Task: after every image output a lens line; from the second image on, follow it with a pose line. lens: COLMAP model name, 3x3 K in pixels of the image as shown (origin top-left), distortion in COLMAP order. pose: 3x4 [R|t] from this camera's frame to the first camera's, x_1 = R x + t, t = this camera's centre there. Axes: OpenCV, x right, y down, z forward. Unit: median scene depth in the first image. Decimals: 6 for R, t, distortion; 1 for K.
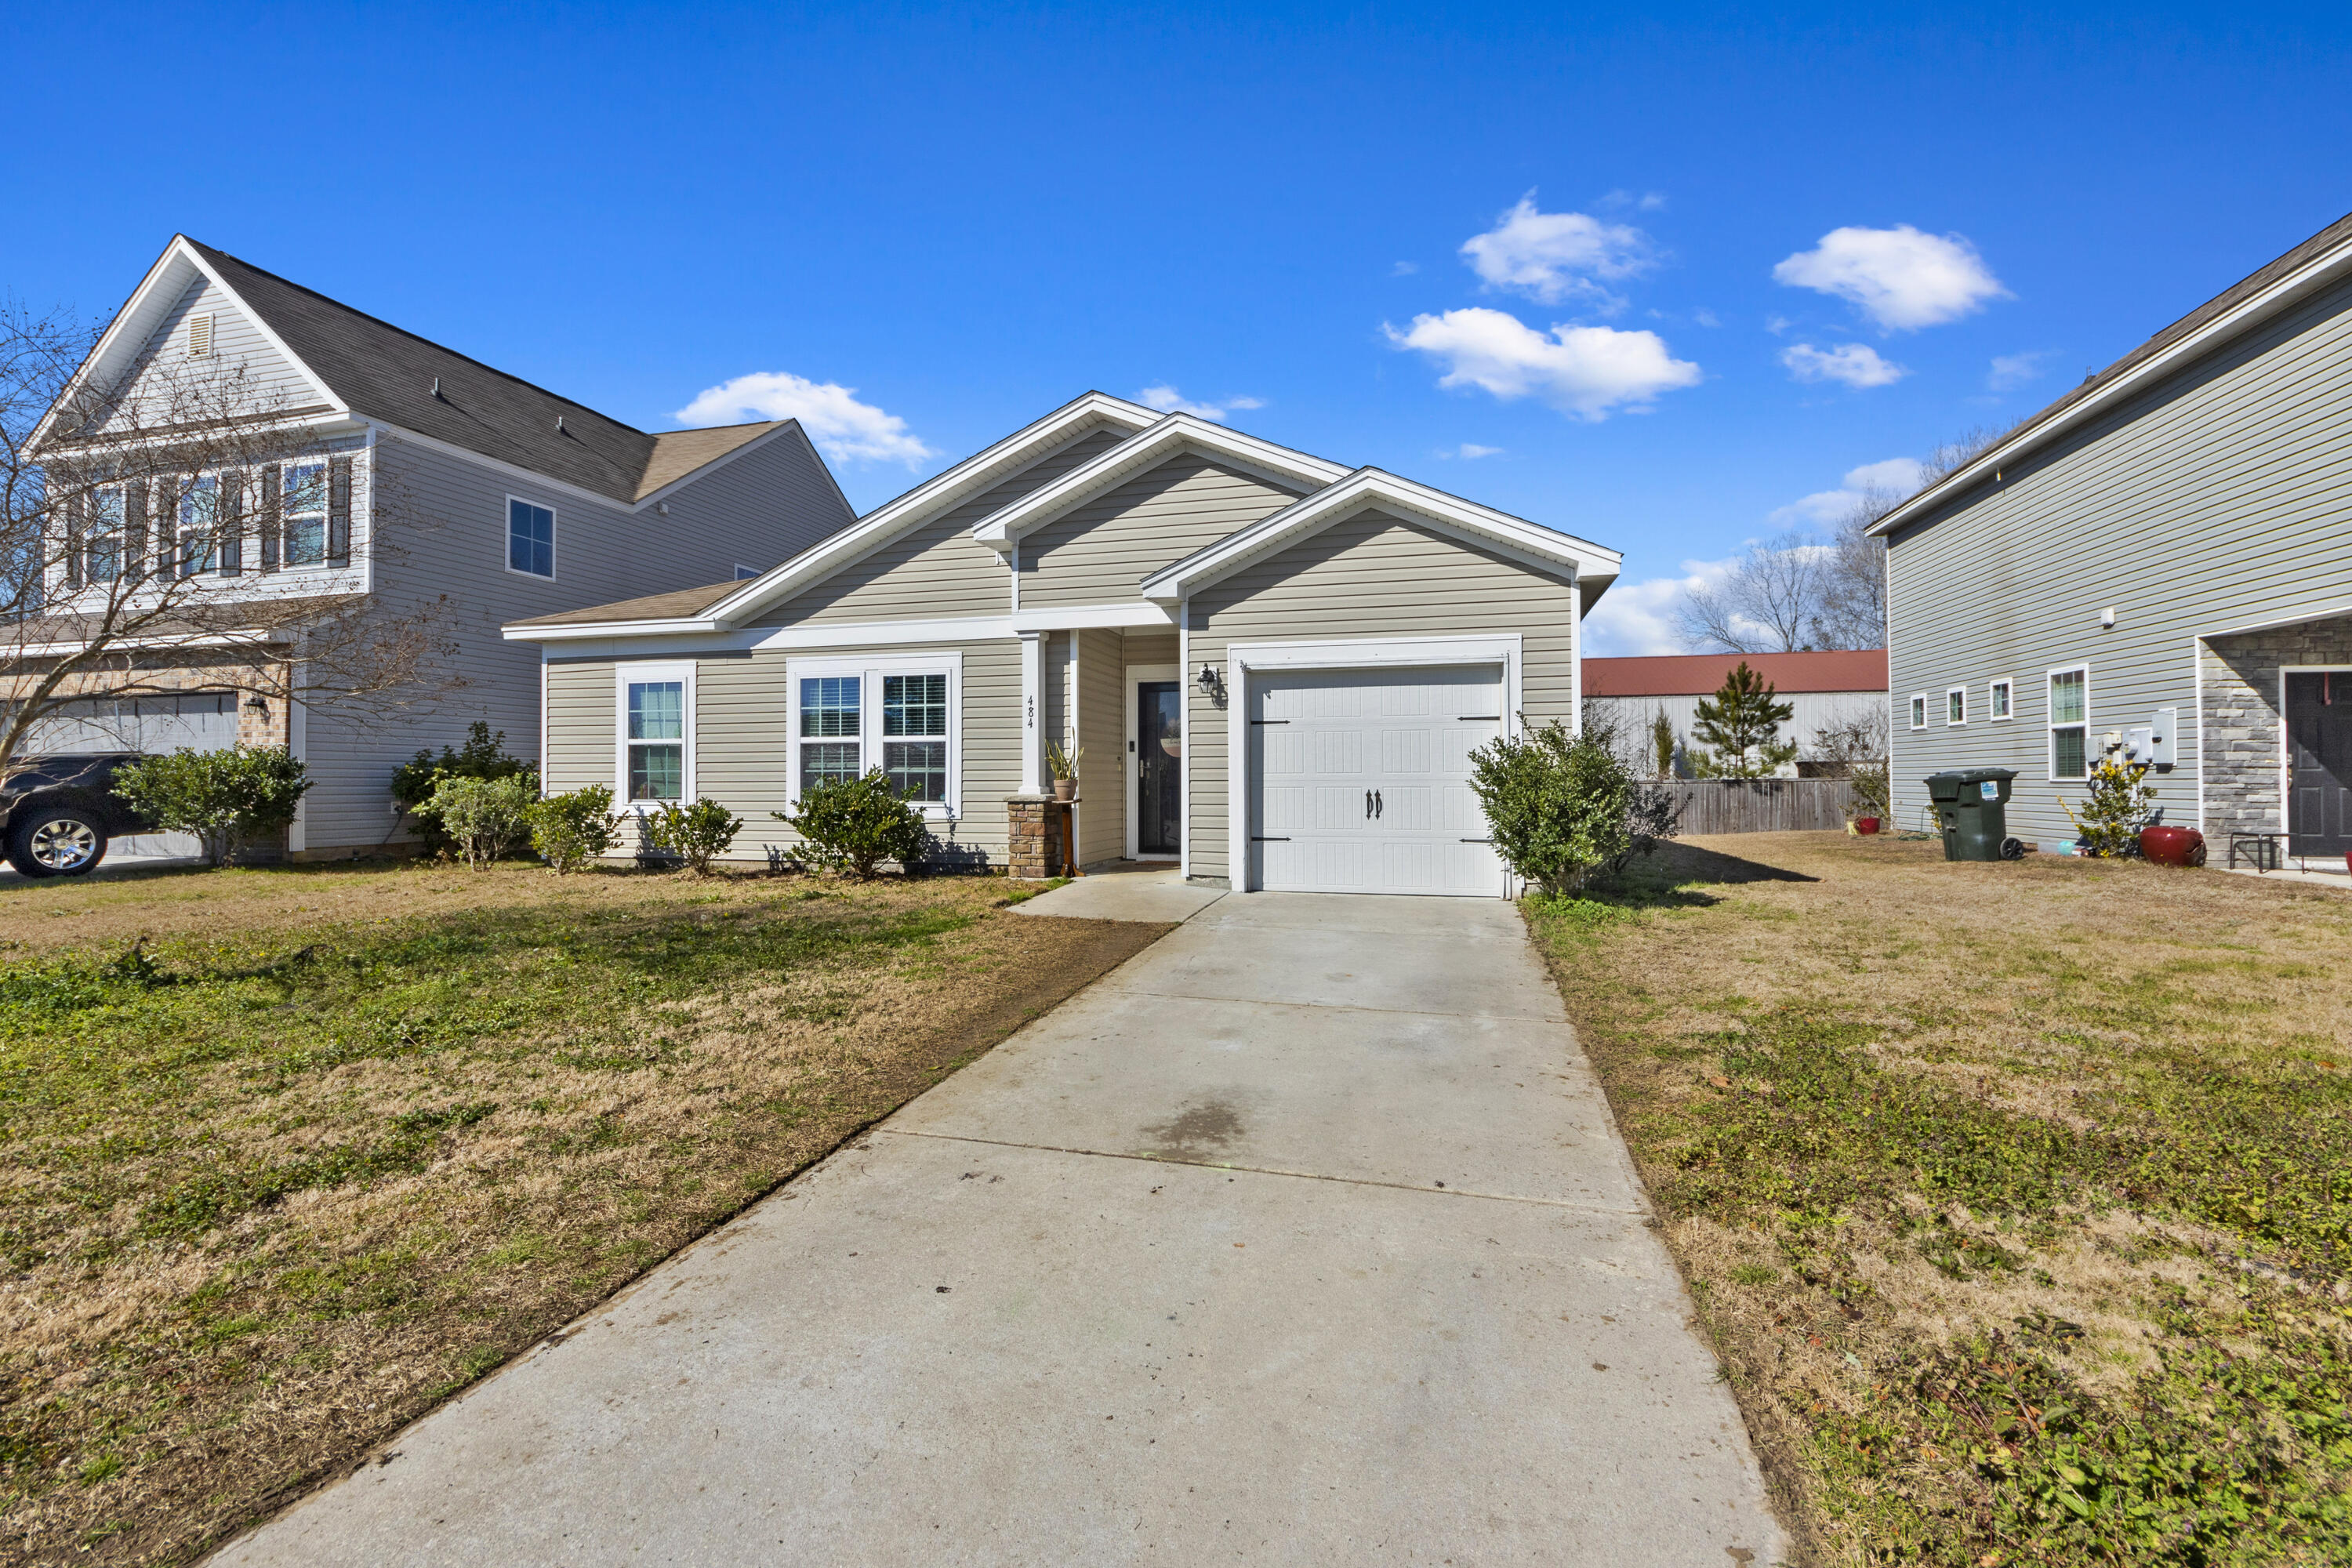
lens RADIAL K [[974.2, 0, 1182.1], [0, 974.2, 827.9], [0, 0, 1]] dist [0.003319, -0.000305]
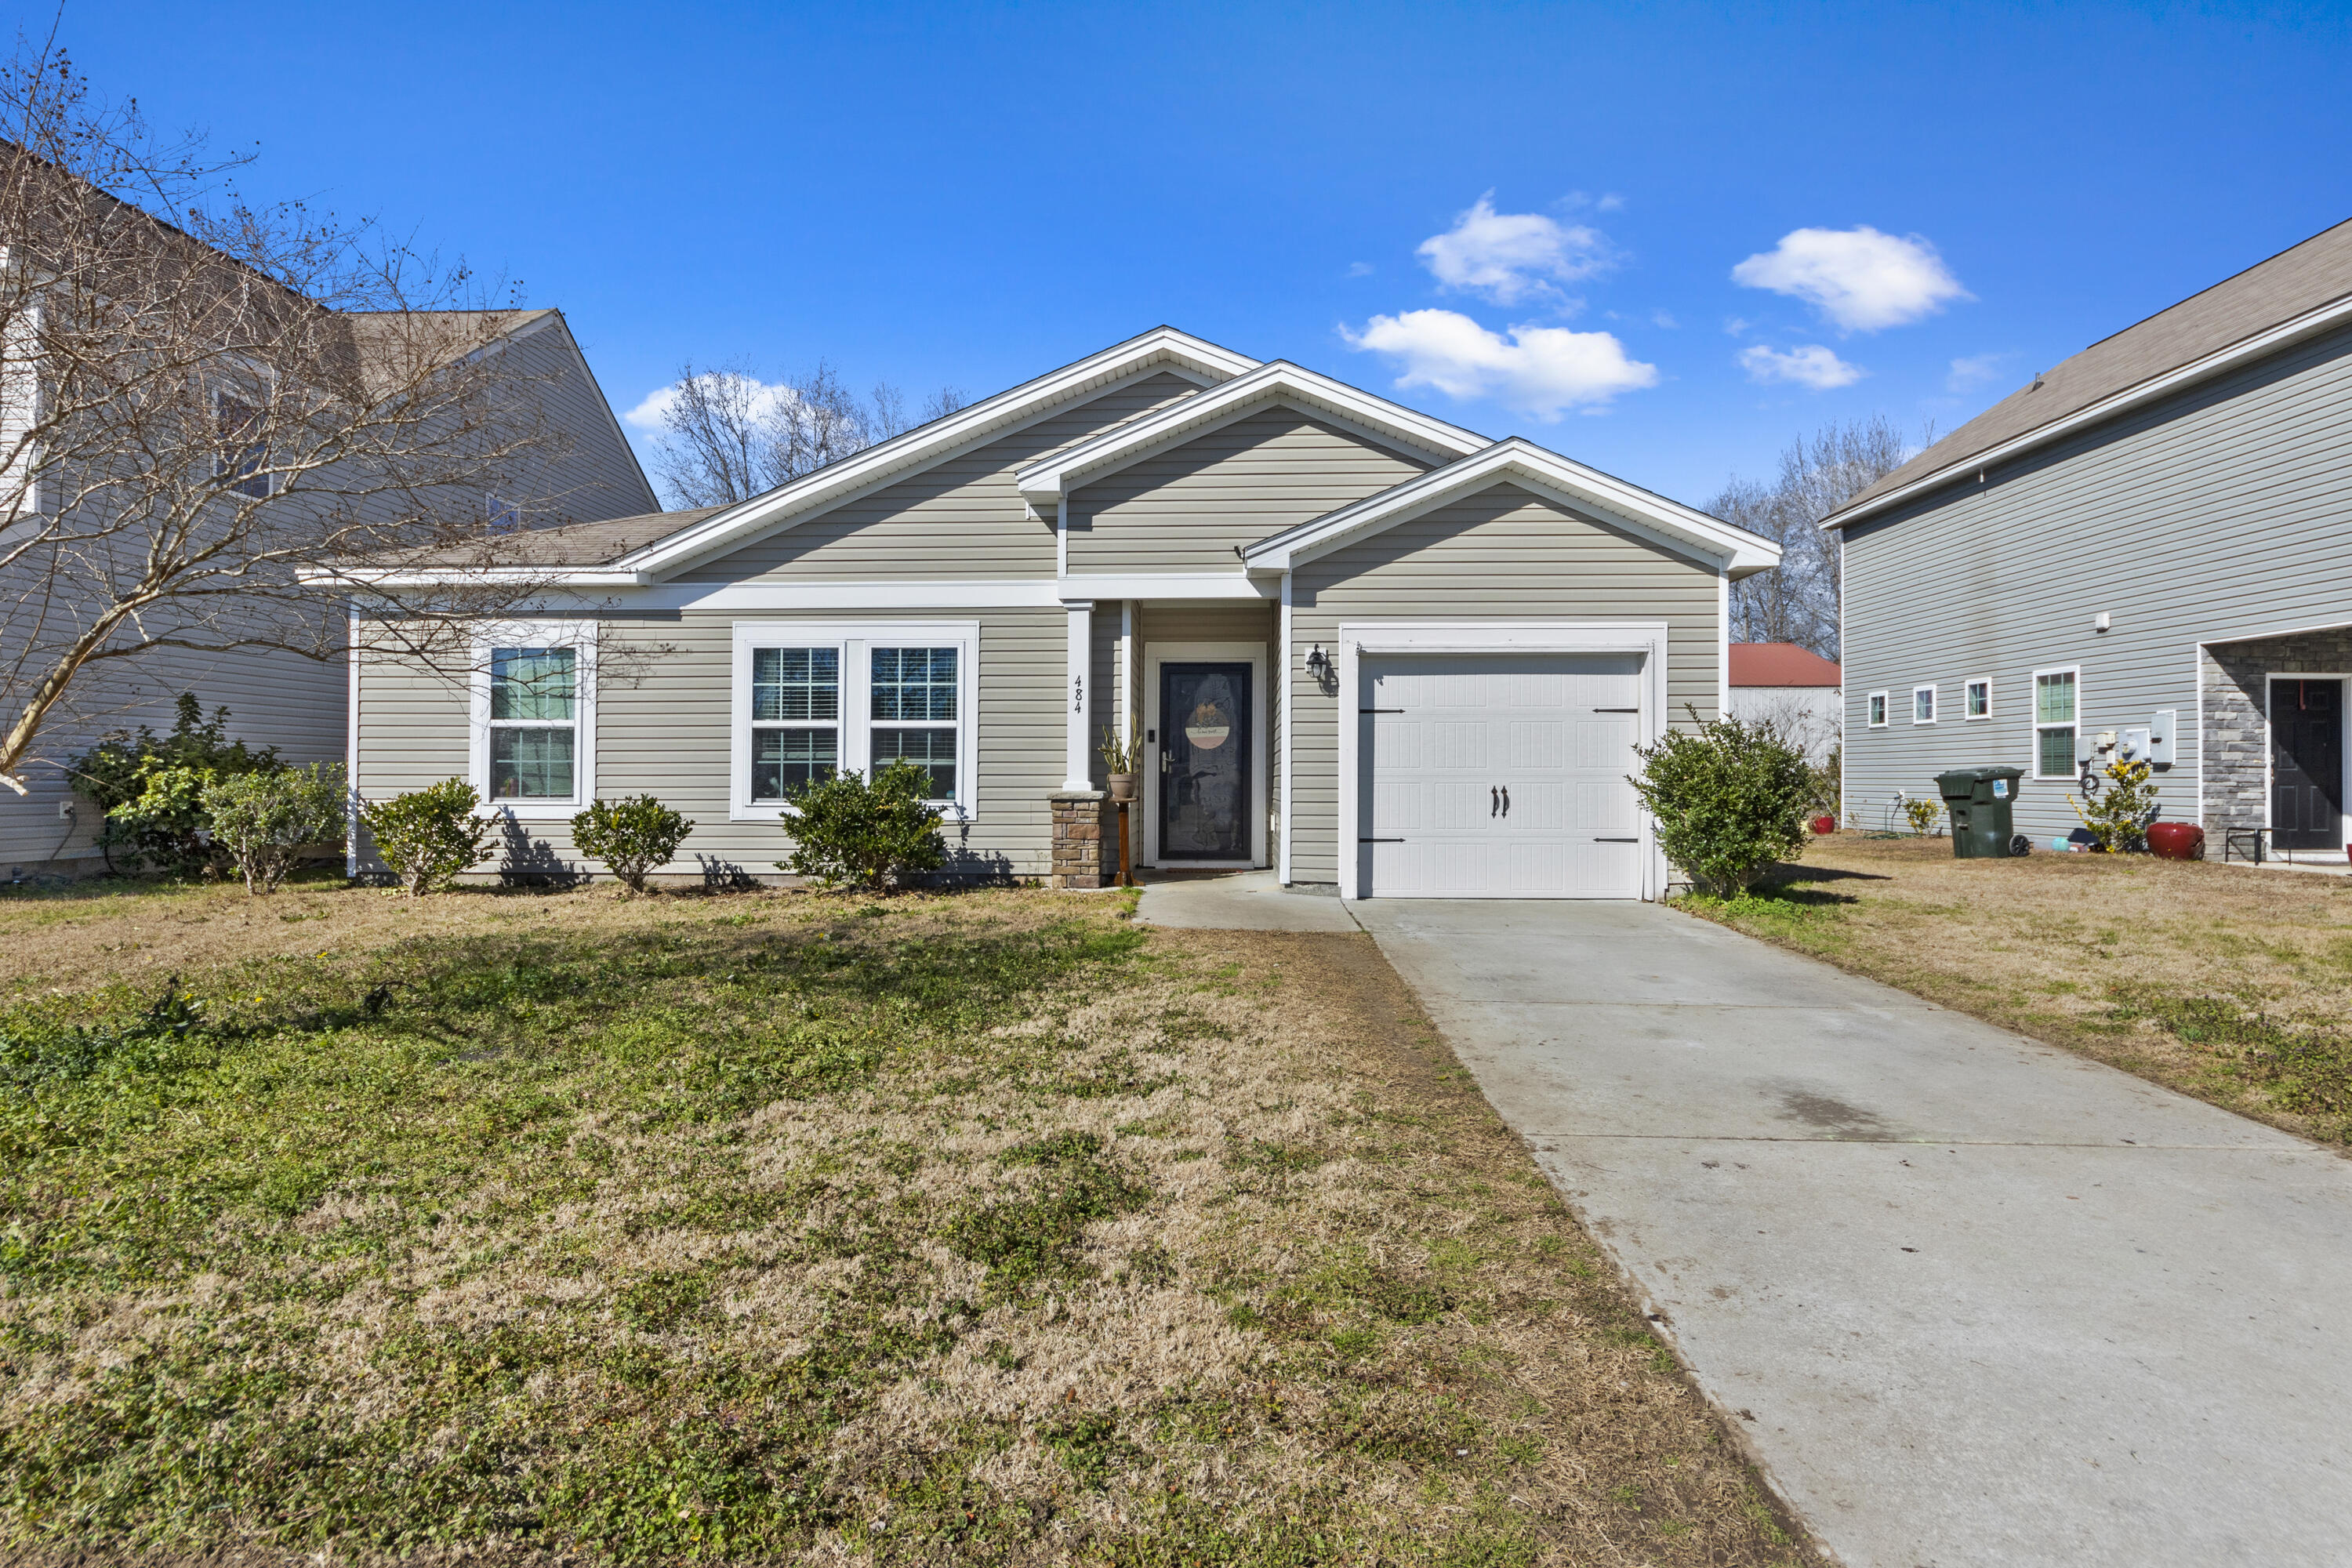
lens RADIAL K [[1197.9, 0, 1059.8], [0, 1197.9, 827.8], [0, 0, 1]] dist [0.001799, -0.002009]
pose [[0.979680, -0.004866, 0.200508, -0.382022], [0.006583, 0.999947, -0.007899, 0.005941], [-0.200459, 0.009058, 0.979660, -0.024157]]
